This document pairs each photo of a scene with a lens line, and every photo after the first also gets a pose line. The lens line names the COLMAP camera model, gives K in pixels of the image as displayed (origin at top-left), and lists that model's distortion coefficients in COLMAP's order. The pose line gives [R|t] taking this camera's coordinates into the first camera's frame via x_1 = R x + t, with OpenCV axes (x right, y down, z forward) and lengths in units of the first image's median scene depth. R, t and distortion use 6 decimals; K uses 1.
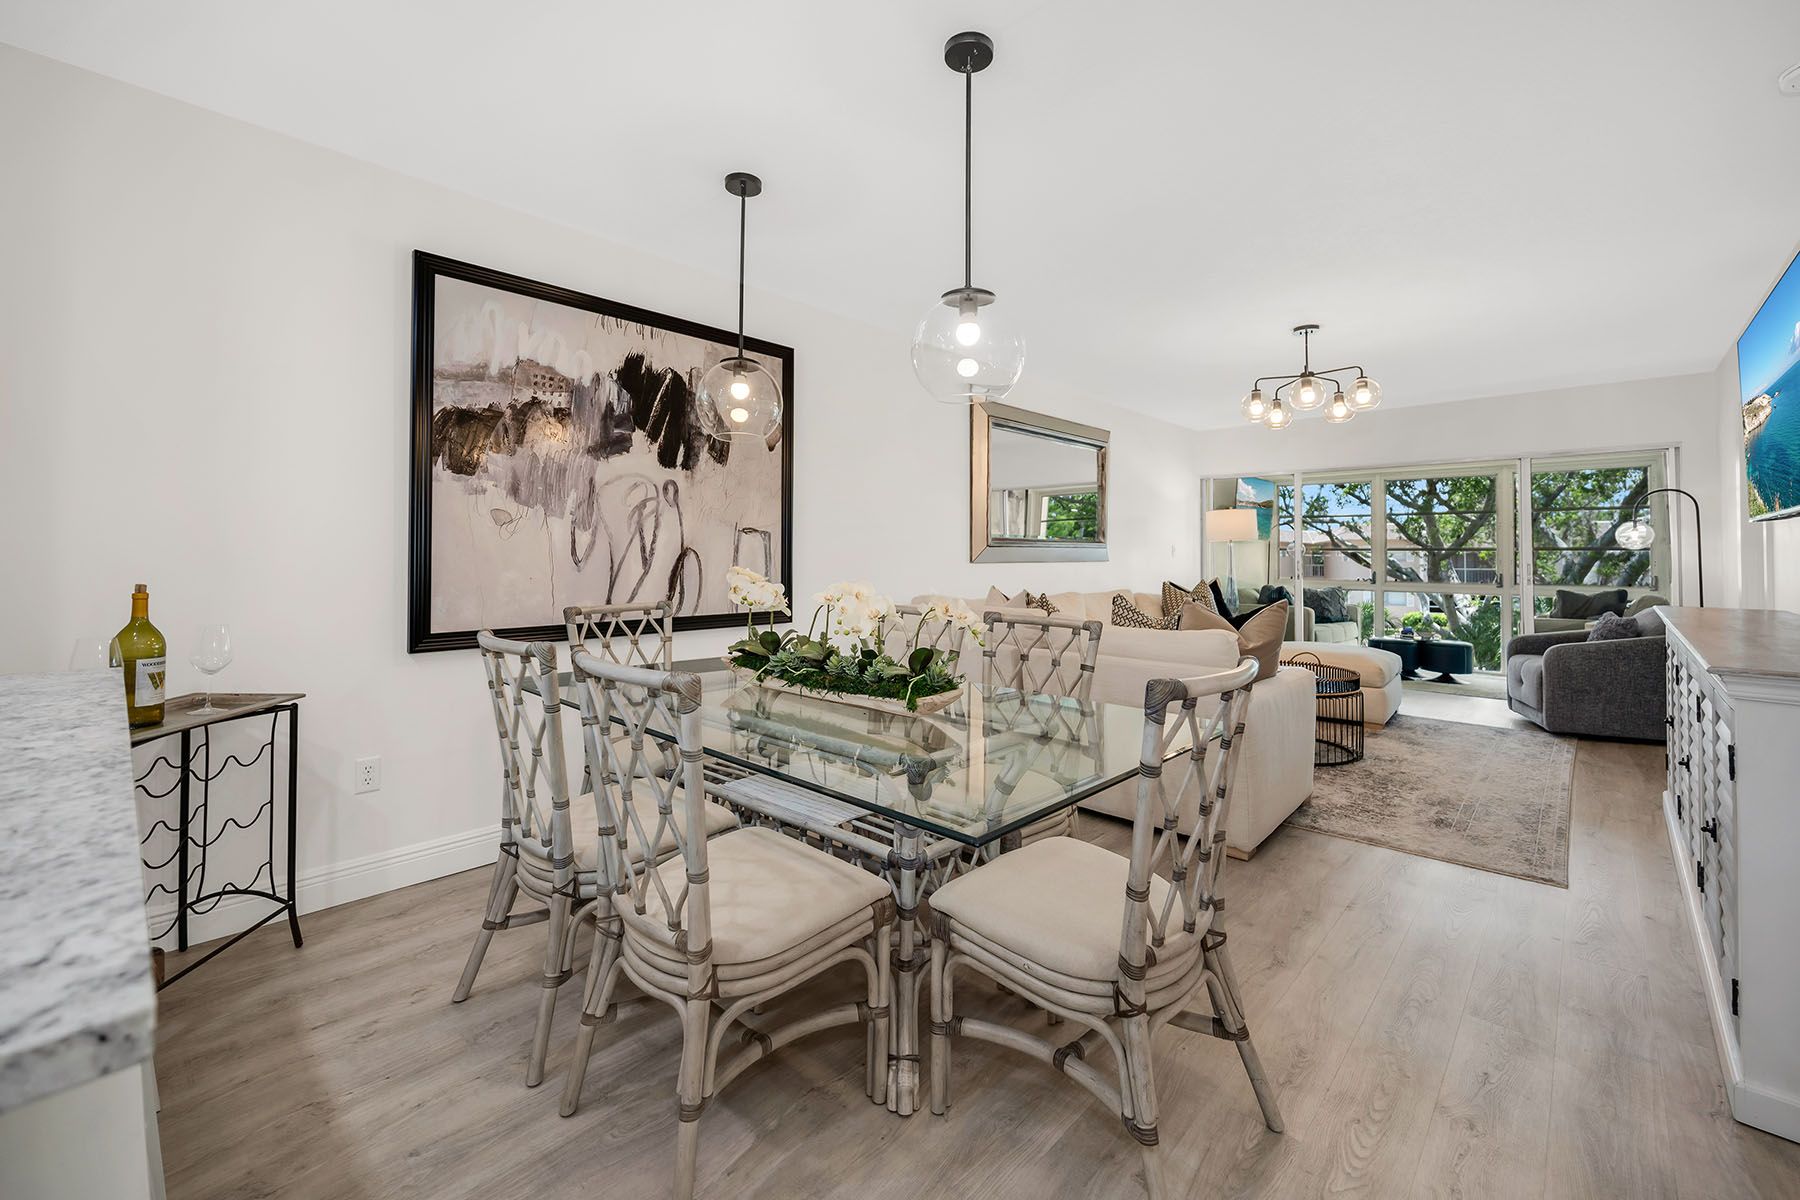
lens RADIAL K [[742.3, 0, 907.5], [0, 742.3, 544.3], [0, 0, 1]] dist [0.001050, -0.000133]
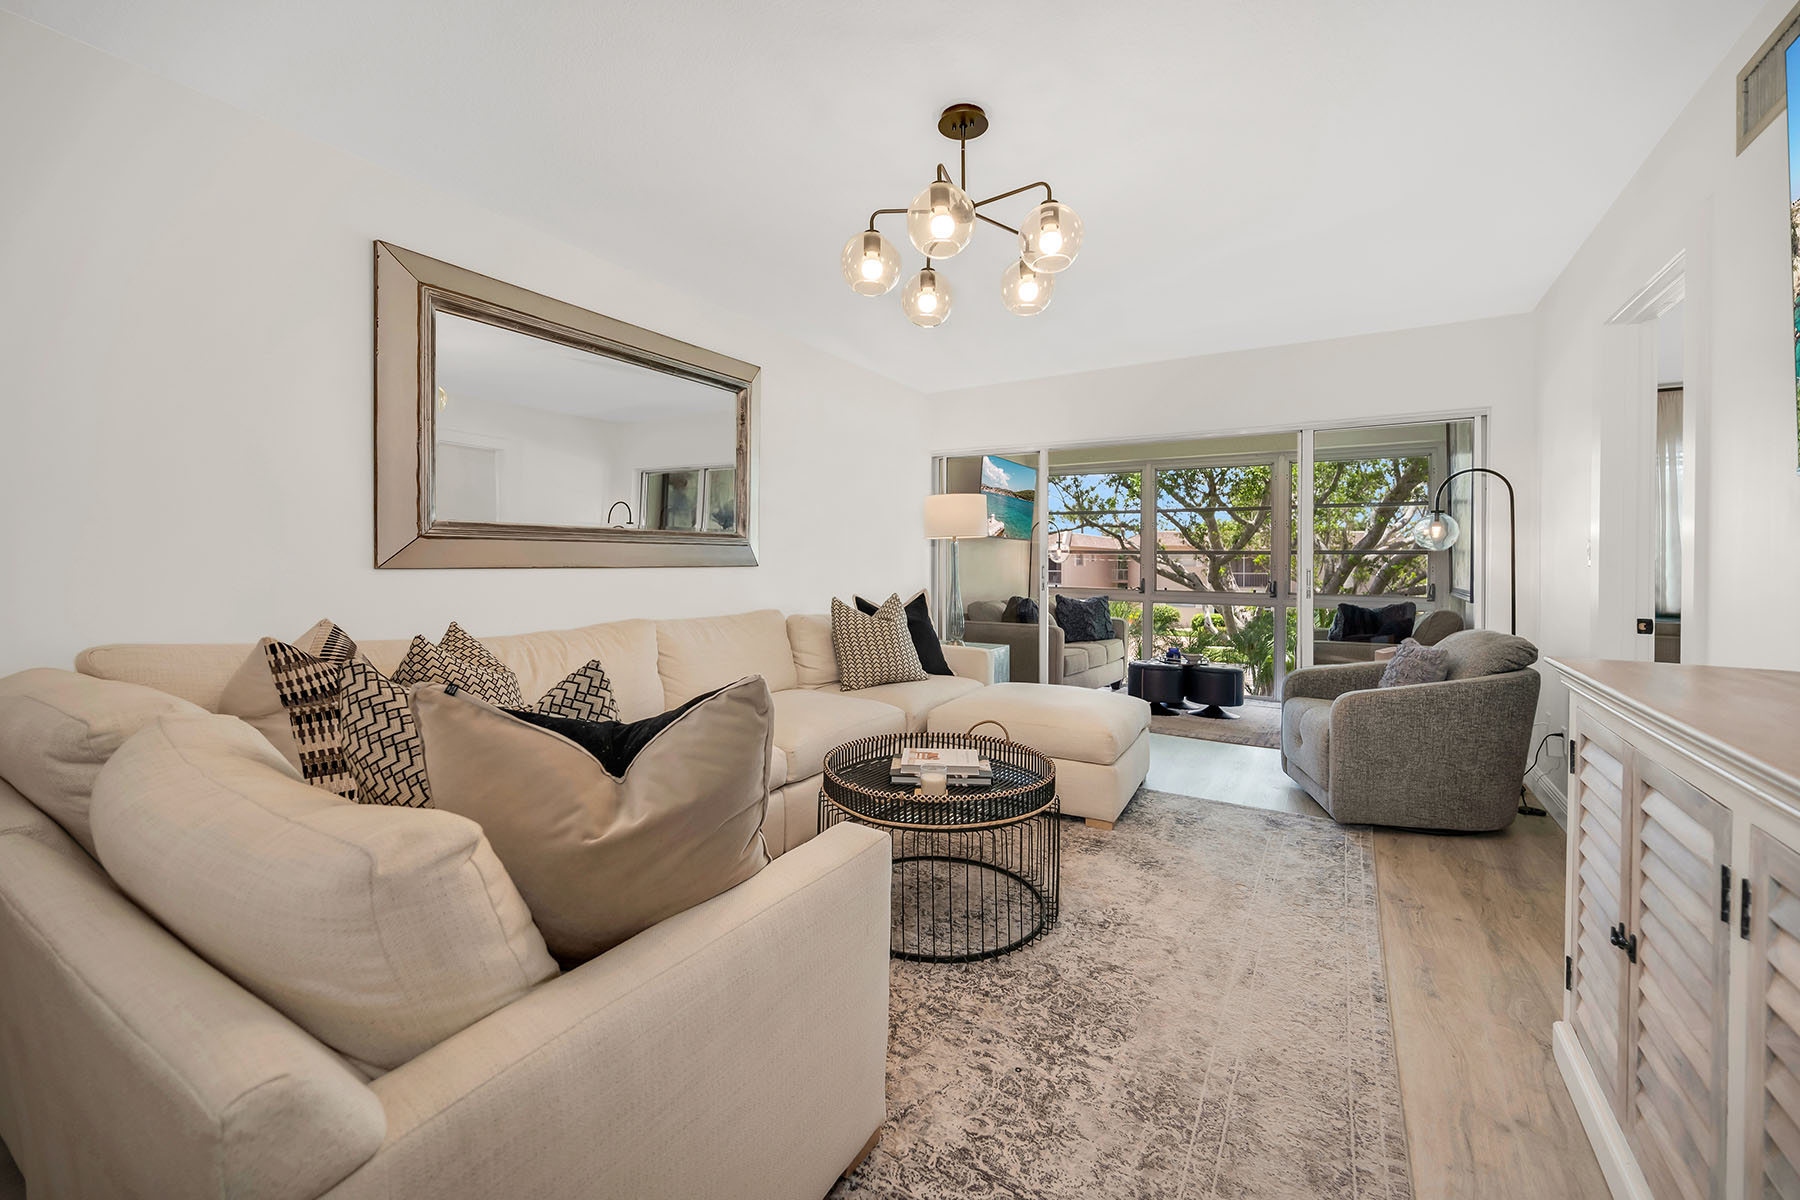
lens RADIAL K [[729.0, 0, 907.9], [0, 729.0, 562.8], [0, 0, 1]] dist [-0.000976, -0.000104]
pose [[0.978117, 0.003596, 0.208024, 0.512895], [-0.007785, 0.999783, 0.019326, 0.013936], [-0.207909, -0.020522, 0.977933, 0.652644]]
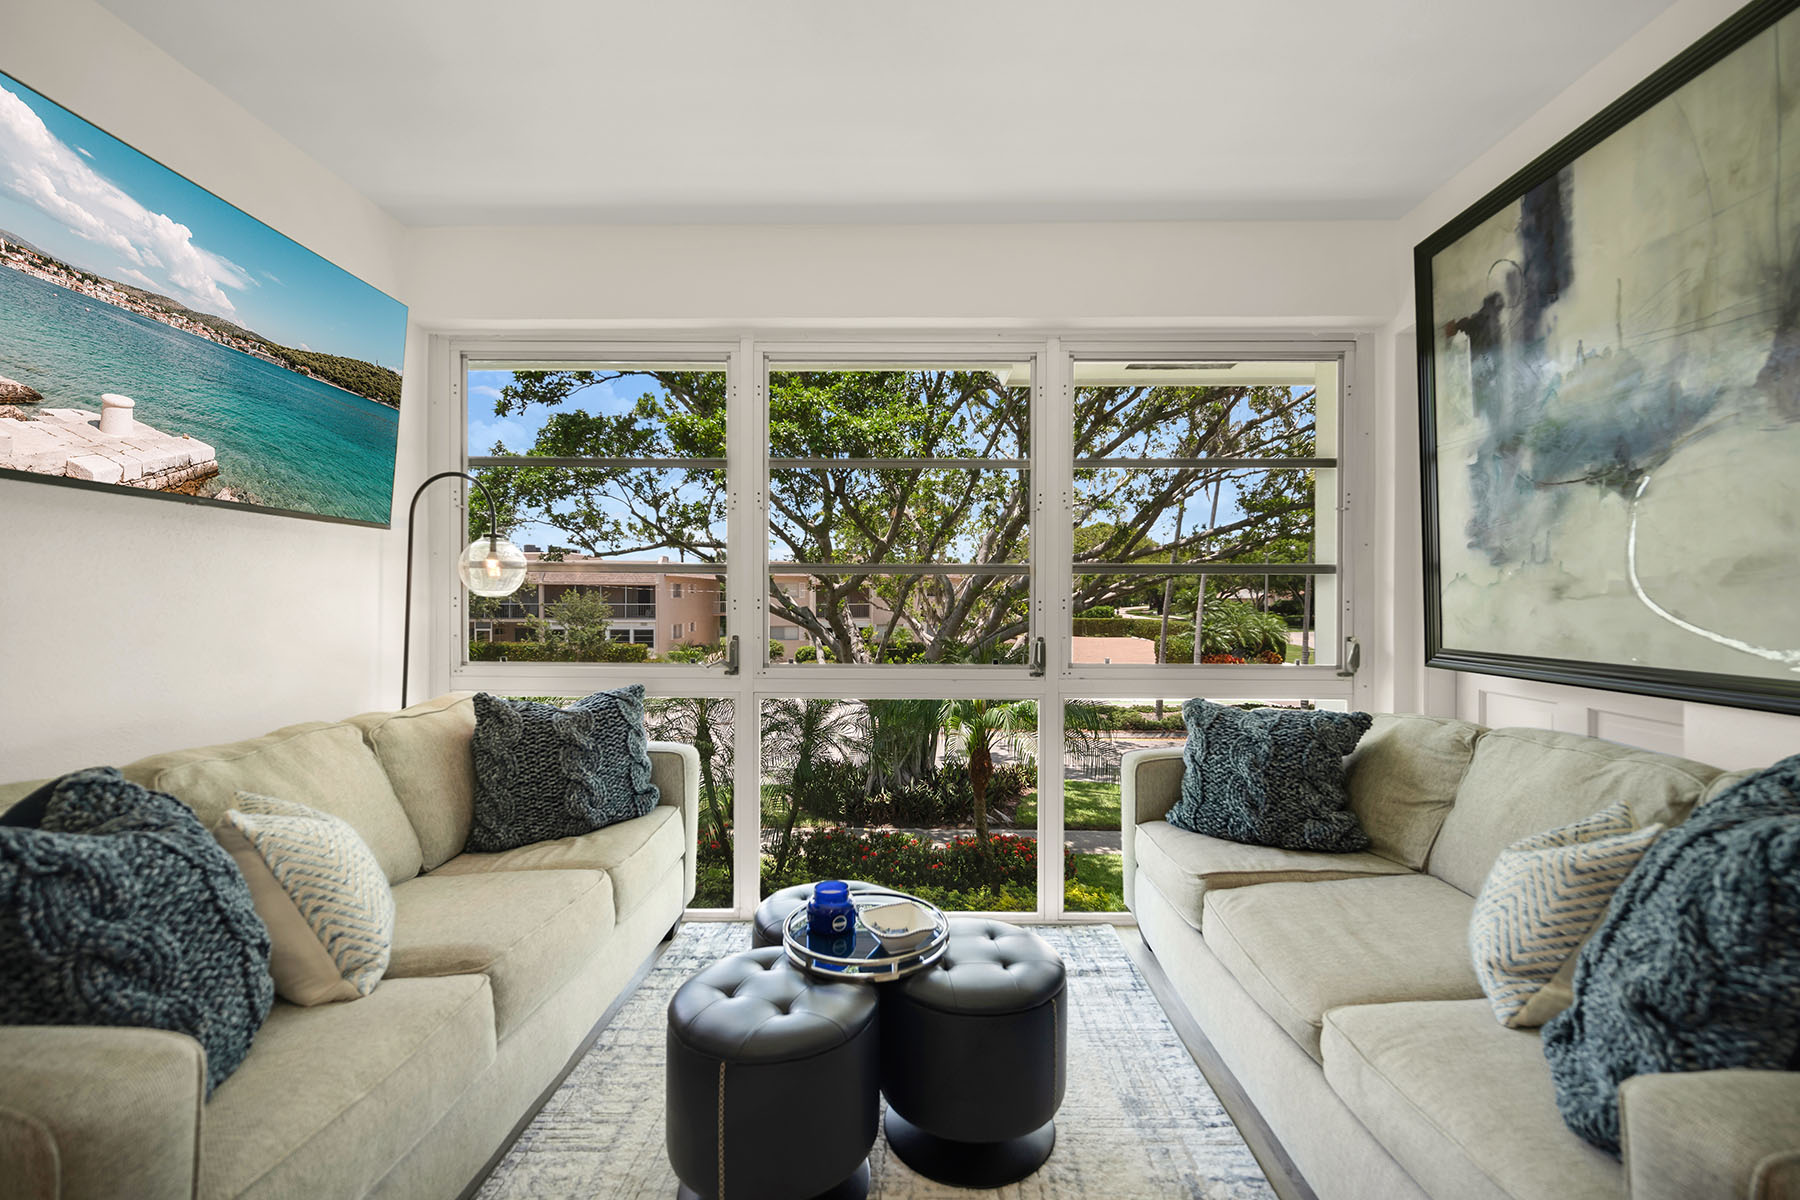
lens RADIAL K [[721.7, 0, 900.0], [0, 721.7, 600.0], [0, 0, 1]] dist [-0.000218, -0.000125]
pose [[0.742939, -0.005476, 0.669337, 1.213756], [-0.012622, 0.999674, 0.022188, 0.033422], [-0.669240, -0.024933, 0.742628, 1.868017]]
